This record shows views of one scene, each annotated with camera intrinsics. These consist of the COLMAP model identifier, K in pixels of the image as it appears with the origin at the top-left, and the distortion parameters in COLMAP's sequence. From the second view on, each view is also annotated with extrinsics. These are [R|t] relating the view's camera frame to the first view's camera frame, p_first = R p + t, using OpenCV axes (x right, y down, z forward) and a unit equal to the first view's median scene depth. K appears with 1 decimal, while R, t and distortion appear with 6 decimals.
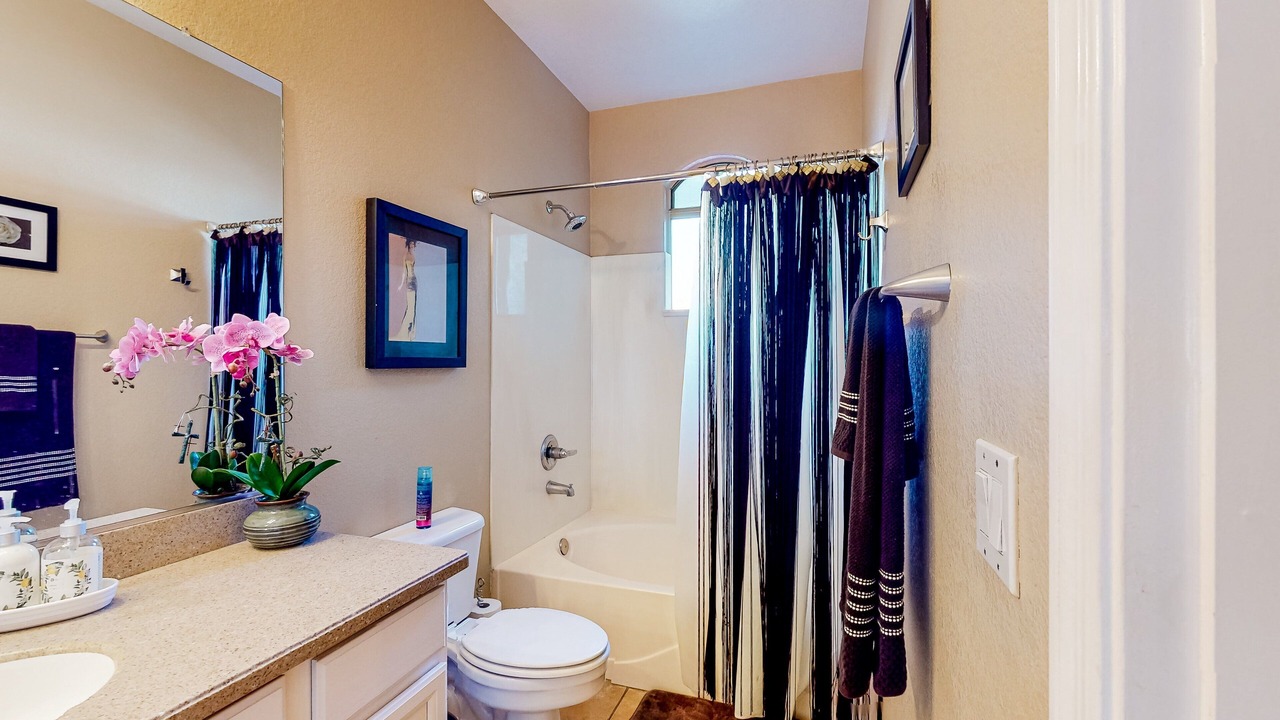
lens RADIAL K [[559.9, 0, 640.0], [0, 559.9, 360.0], [0, 0, 1]] dist [-0.000422, 0.000043]
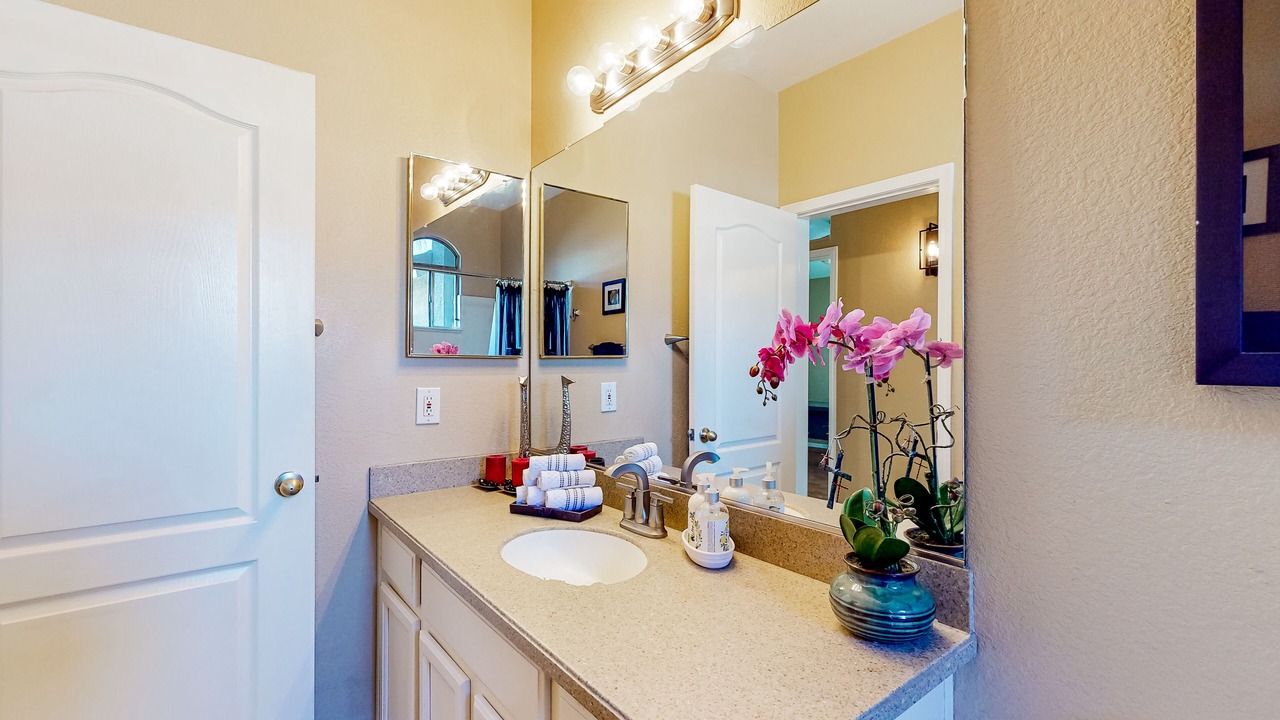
lens RADIAL K [[559.9, 0, 640.0], [0, 559.9, 360.0], [0, 0, 1]] dist [-0.000422, 0.000043]
pose [[-0.548549, 0.002627, -0.836114, 0.168554], [-0.000690, 0.999993, 0.003594, -0.032584], [0.836118, 0.002549, -0.548544, 1.412688]]
